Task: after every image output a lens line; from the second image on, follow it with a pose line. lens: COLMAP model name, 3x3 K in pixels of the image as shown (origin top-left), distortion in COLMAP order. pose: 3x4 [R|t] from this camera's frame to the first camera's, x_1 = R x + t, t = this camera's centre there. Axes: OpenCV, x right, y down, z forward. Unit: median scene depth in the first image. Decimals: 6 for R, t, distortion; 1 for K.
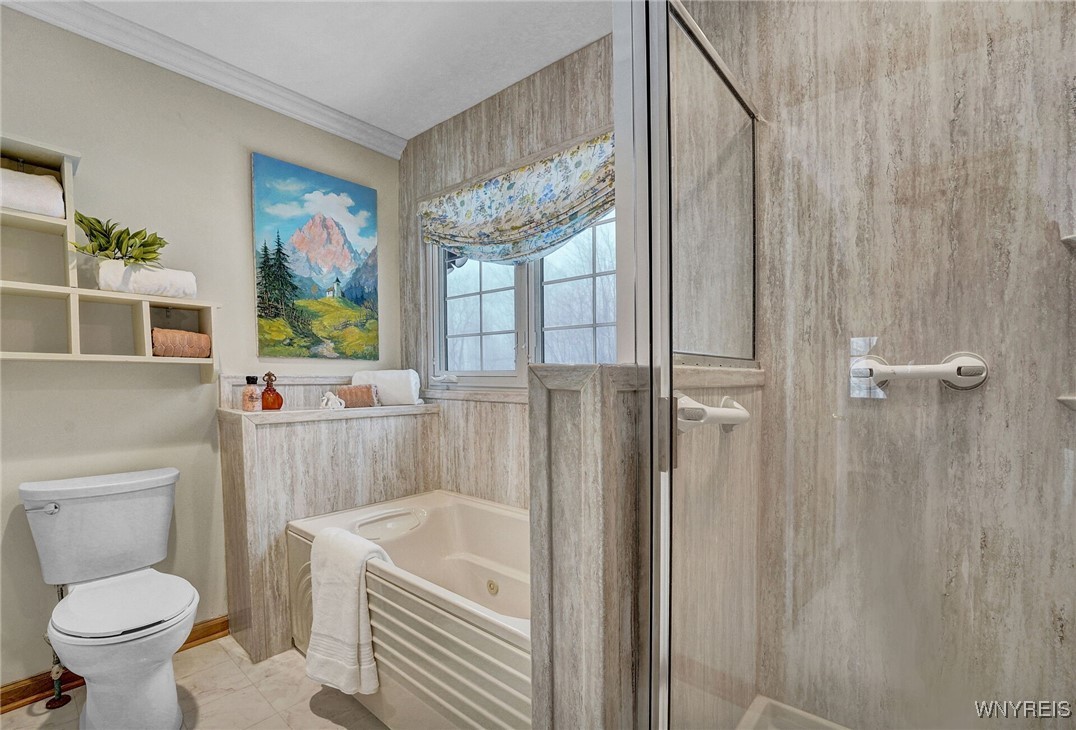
lens RADIAL K [[469.6, 0, 533.2], [0, 469.6, 385.0], [0, 0, 1]] dist [-0.023992, 0.000364]
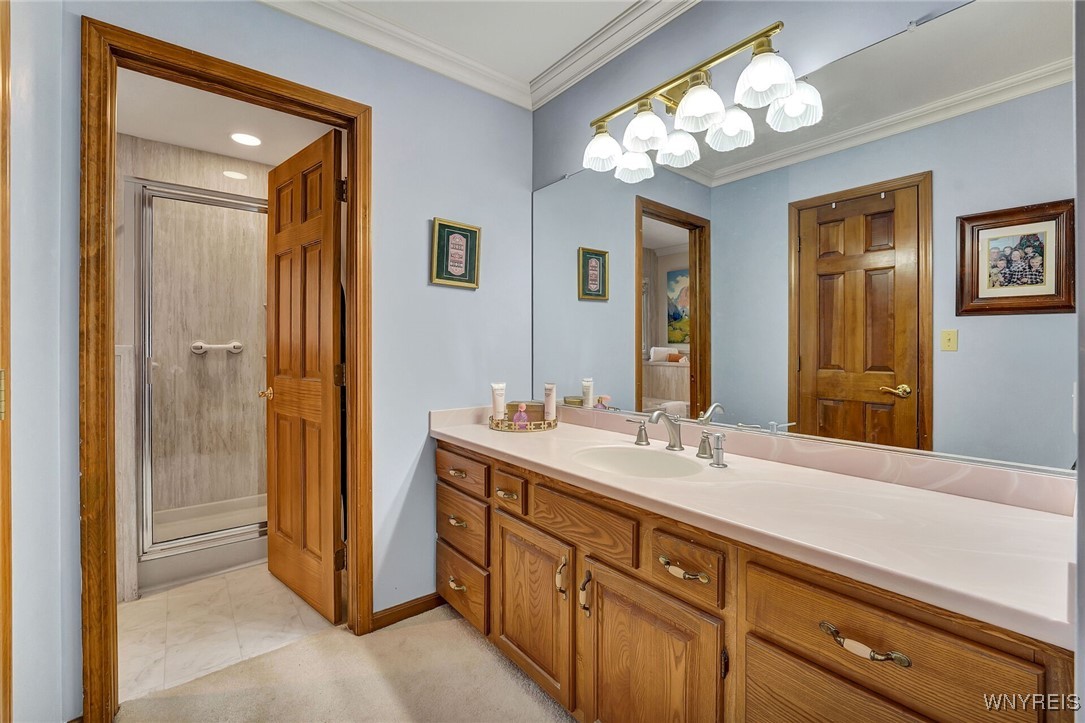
lens RADIAL K [[452.3, 0, 541.5], [0, 452.3, 352.8], [0, 0, 1]] dist [-0.019360, 0.000860]
pose [[0.186033, -0.008905, 0.982503, -1.115087], [0.014600, 0.999874, 0.006298, 0.010862], [-0.982435, 0.013173, 0.186139, -1.066182]]
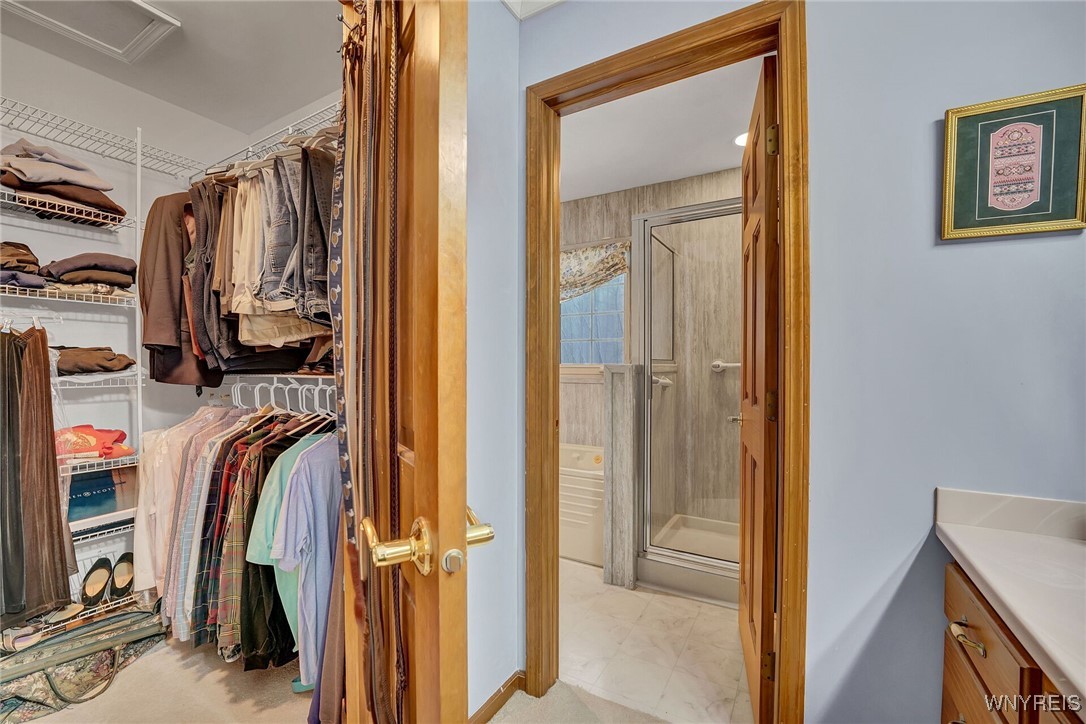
lens RADIAL K [[452.7, 0, 539.0], [0, 452.7, 373.4], [0, 0, 1]] dist [-0.019360, 0.000860]
pose [[0.984493, -0.003241, 0.175396, -0.562877], [0.003595, 0.999992, -0.001697, 0.010543], [-0.175389, 0.002301, 0.984497, -1.062619]]
